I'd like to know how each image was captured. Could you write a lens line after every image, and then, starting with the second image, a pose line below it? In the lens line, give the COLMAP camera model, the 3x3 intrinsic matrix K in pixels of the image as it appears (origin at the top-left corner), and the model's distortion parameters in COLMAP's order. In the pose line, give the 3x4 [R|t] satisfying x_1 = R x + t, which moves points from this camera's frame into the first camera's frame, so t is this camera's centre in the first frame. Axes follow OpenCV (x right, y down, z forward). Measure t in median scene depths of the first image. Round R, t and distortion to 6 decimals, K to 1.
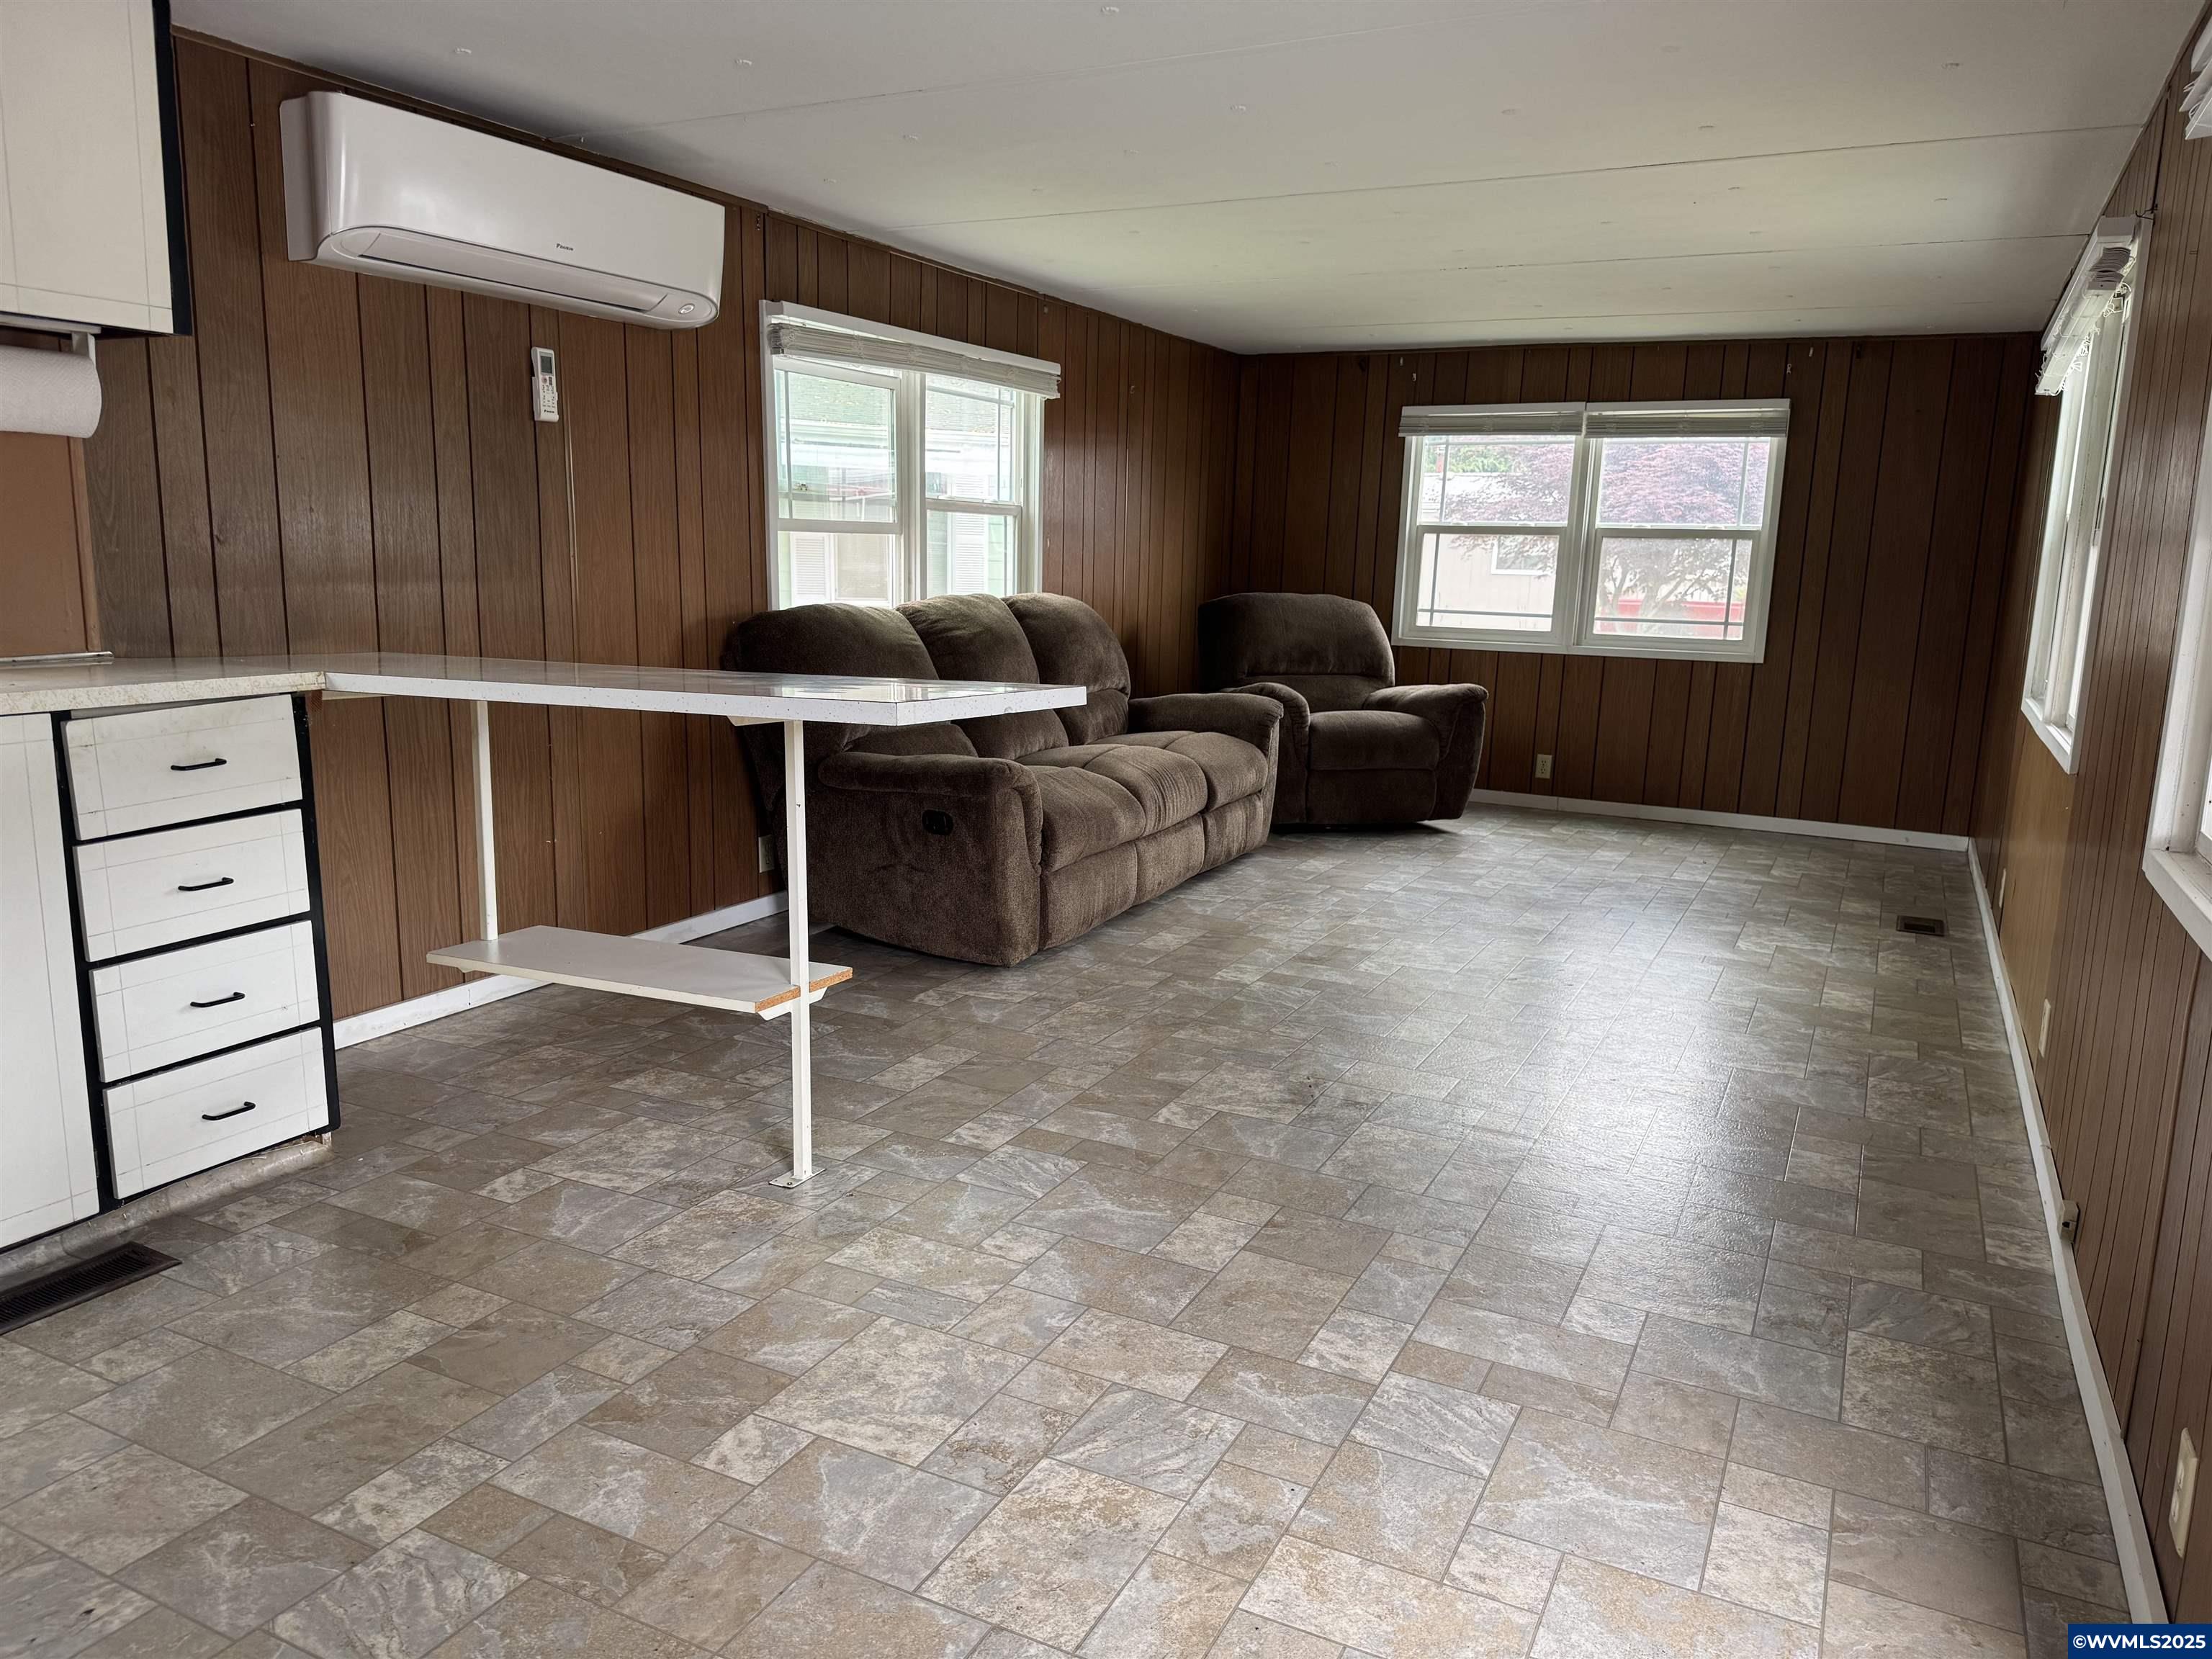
lens RADIAL K [[1558.1, 0, 1109.3], [0, 1558.1, 829.9], [0, 0, 1]] dist [-0.003918, -0.002383]
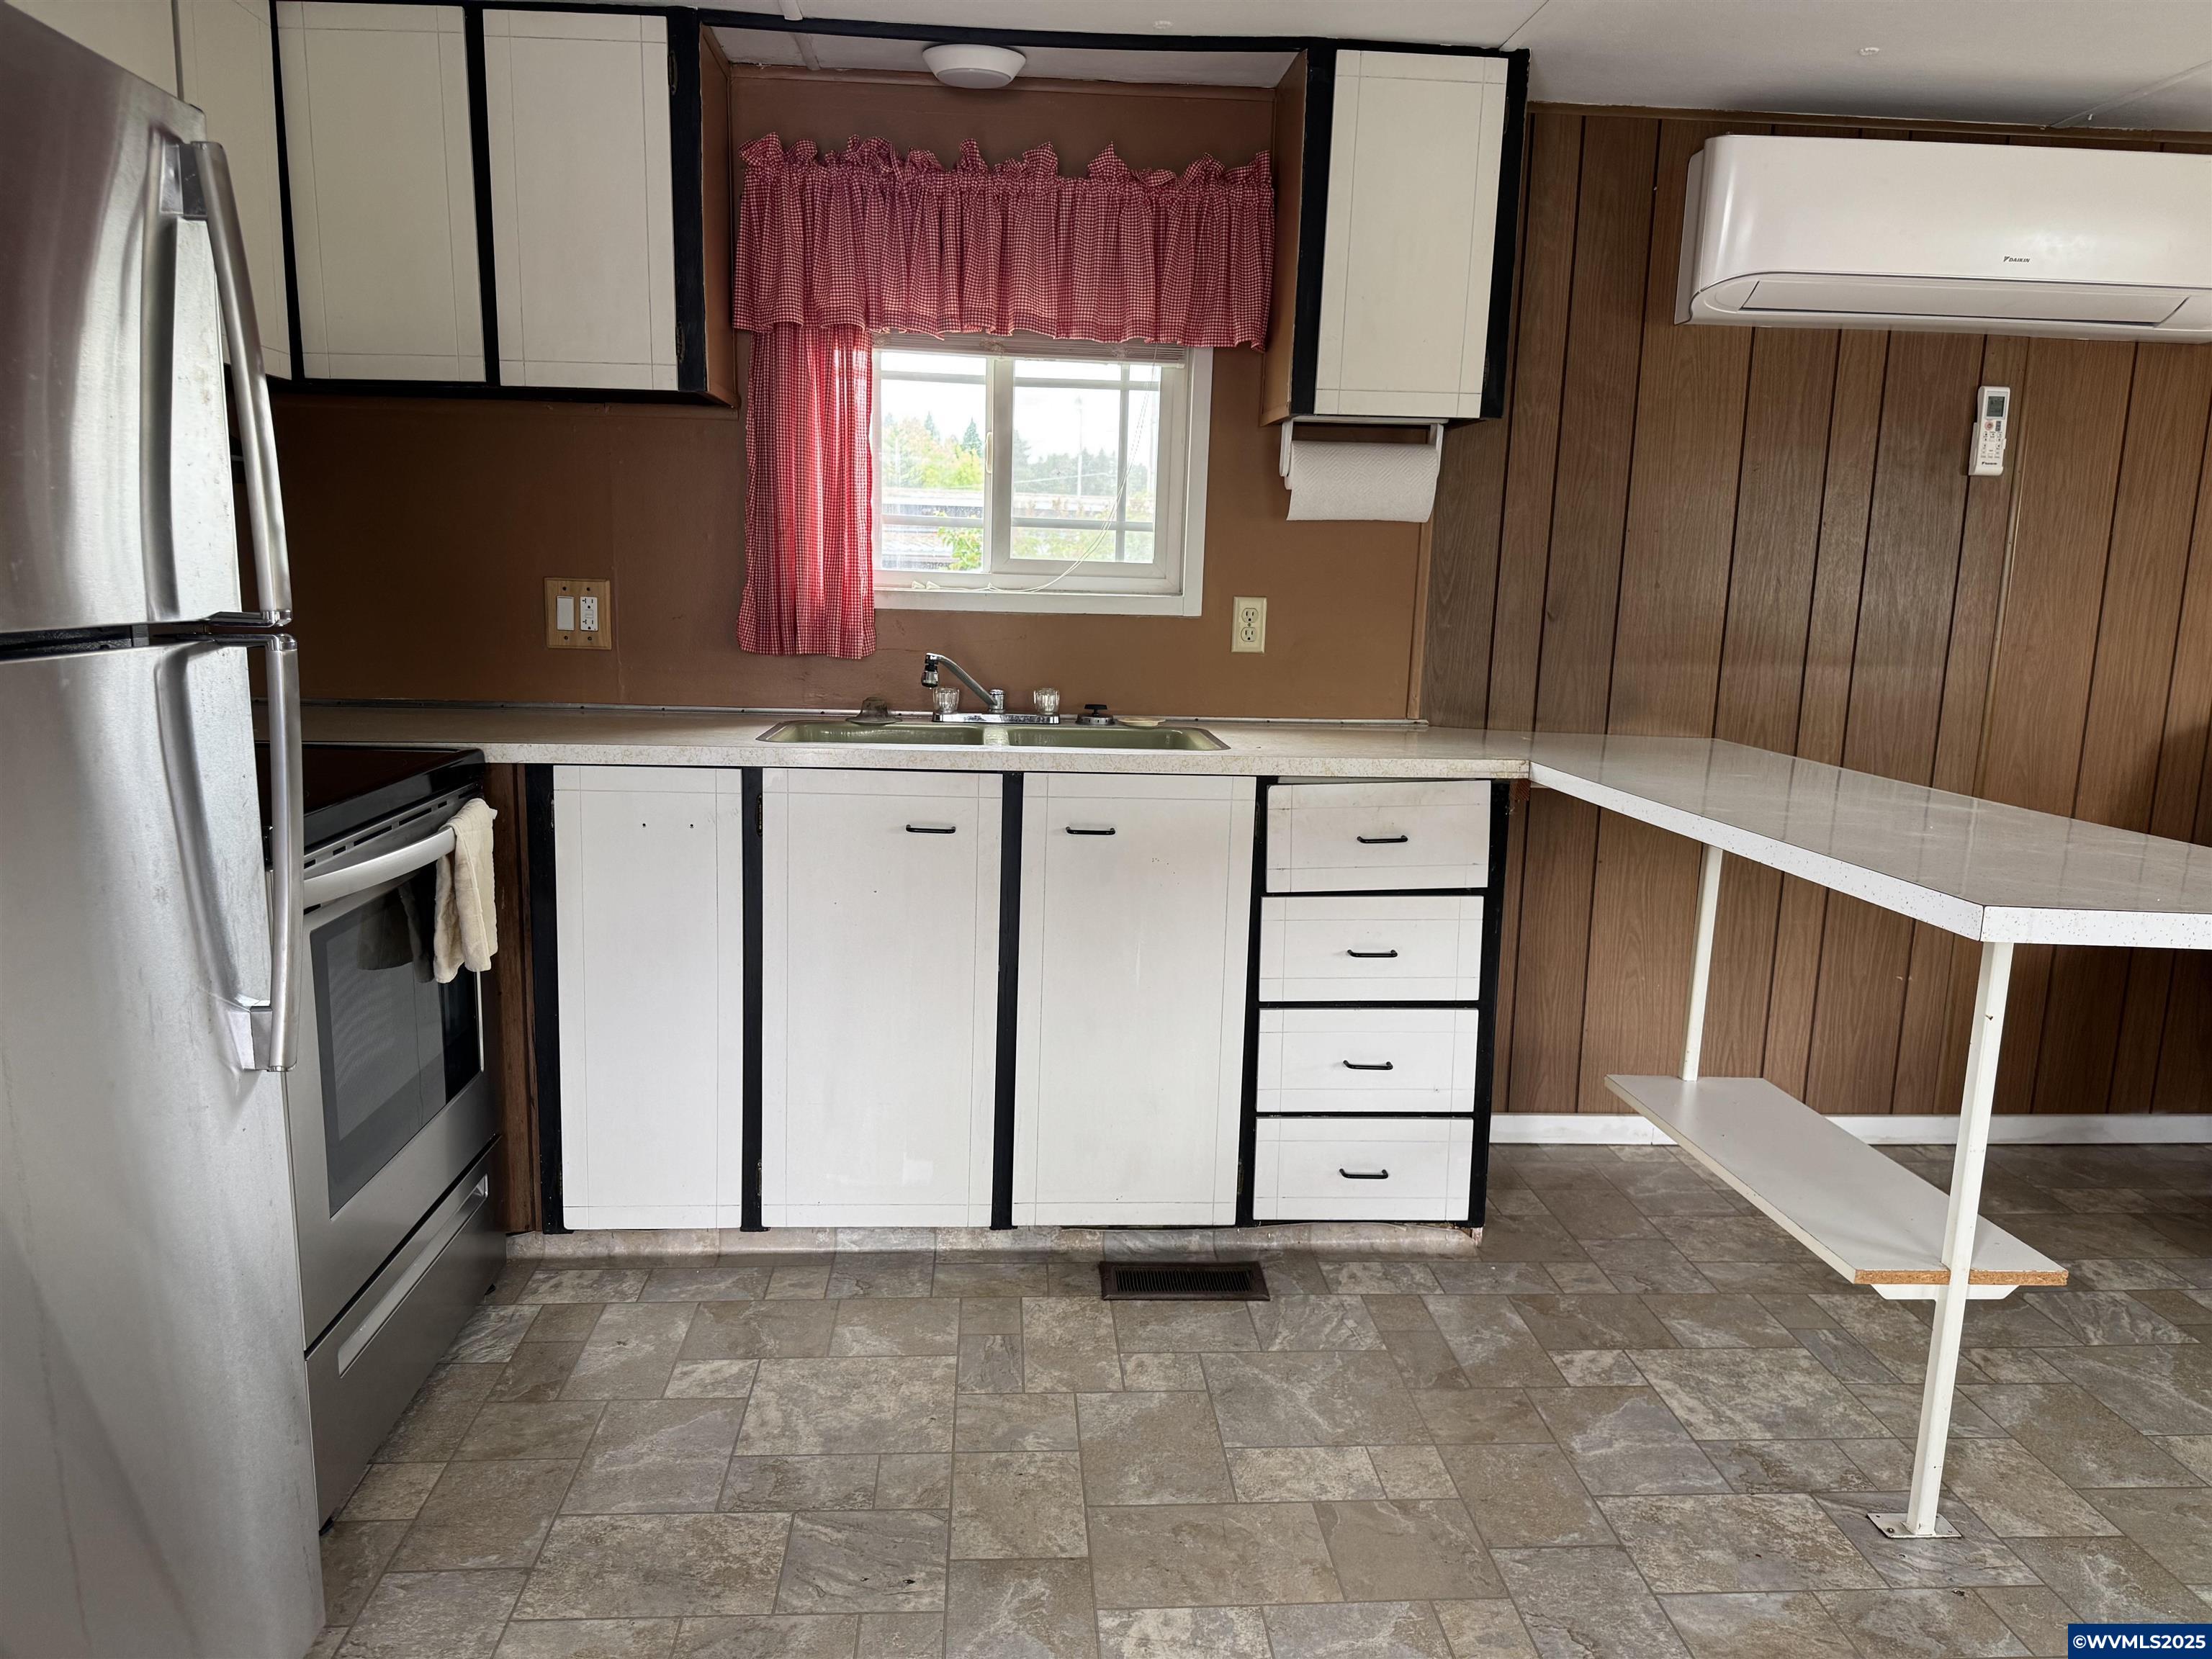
lens RADIAL K [[1546.4, 0, 1105.8], [0, 1546.4, 829.9], [0, 0, 1]] dist [0.104123, -0.141232]
pose [[0.511678, 0.140442, -0.847621, 0.181474], [-0.167691, 0.983901, 0.061793, -0.075094], [0.842654, 0.110520, 0.526992, 0.277942]]
